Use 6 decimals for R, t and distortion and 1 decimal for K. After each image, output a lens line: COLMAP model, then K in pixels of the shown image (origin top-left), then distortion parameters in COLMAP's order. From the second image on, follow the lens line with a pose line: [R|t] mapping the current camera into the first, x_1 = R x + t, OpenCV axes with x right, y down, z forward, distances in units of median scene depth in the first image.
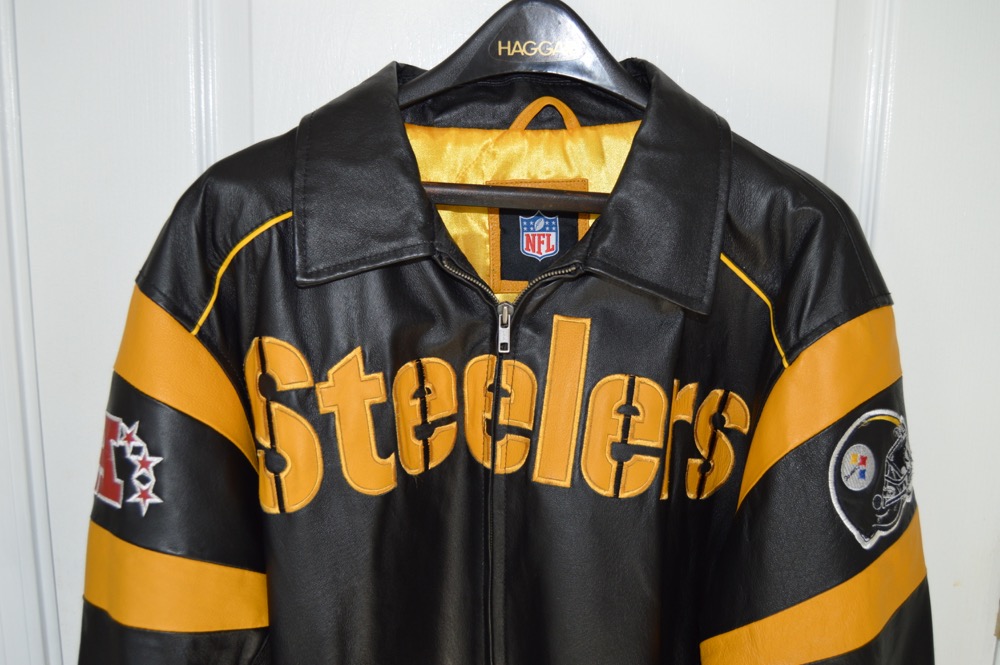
lens RADIAL K [[923.6, 0, 500.0], [0, 923.6, 332.5], [0, 0, 1]] dist [-0.089442, 0.013093]
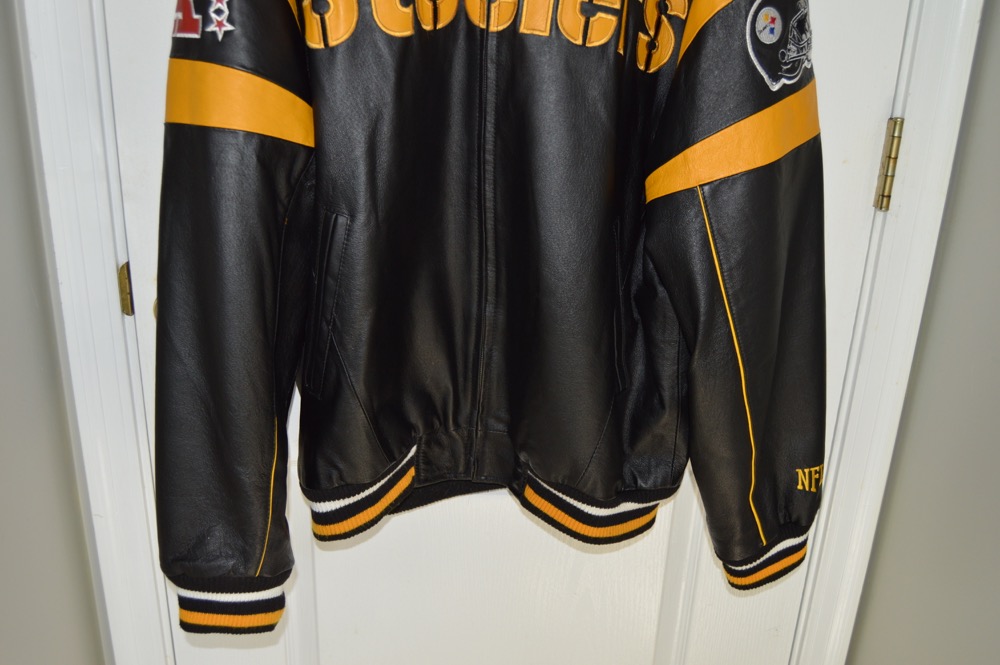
lens RADIAL K [[923.6, 0, 500.0], [0, 923.6, 332.5], [0, 0, 1]] dist [-0.089442, 0.013093]
pose [[0.997676, -0.006572, 0.067812, -0.080704], [-0.006011, 0.982965, 0.183696, 0.336826], [-0.067864, -0.183676, 0.980641, -0.324755]]
